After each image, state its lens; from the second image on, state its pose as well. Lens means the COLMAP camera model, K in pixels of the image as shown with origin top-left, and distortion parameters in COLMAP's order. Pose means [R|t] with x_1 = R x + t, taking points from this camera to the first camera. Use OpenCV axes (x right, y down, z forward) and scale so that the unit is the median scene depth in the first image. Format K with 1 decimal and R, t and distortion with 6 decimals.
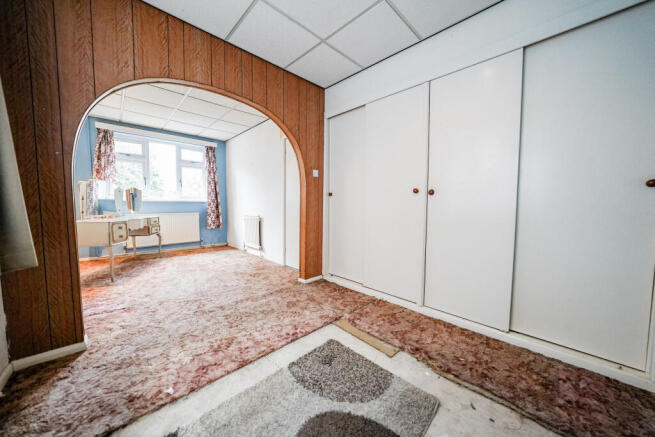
lens RADIAL K [[231.1, 0, 323.5], [0, 231.1, 217.6], [0, 0, 1]] dist [-0.015594, 0.000499]
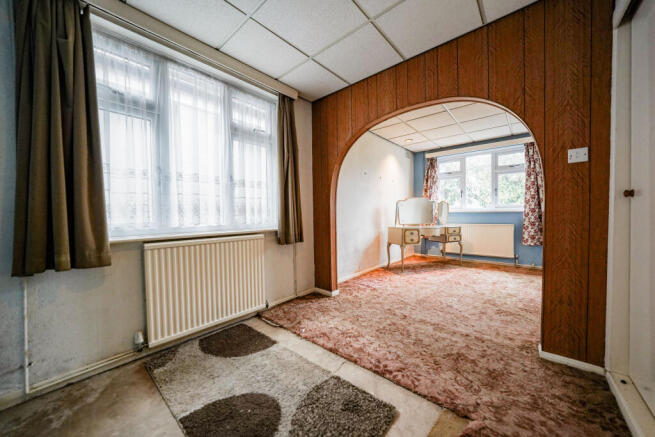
lens RADIAL K [[231.1, 0, 324.2], [0, 231.1, 219.0], [0, 0, 1]] dist [-0.015594, 0.000499]
pose [[0.078202, 0.013562, -0.996845, 0.525396], [-0.046809, 0.998855, 0.009918, -0.038564], [0.995838, 0.045885, 0.078747, 0.515198]]
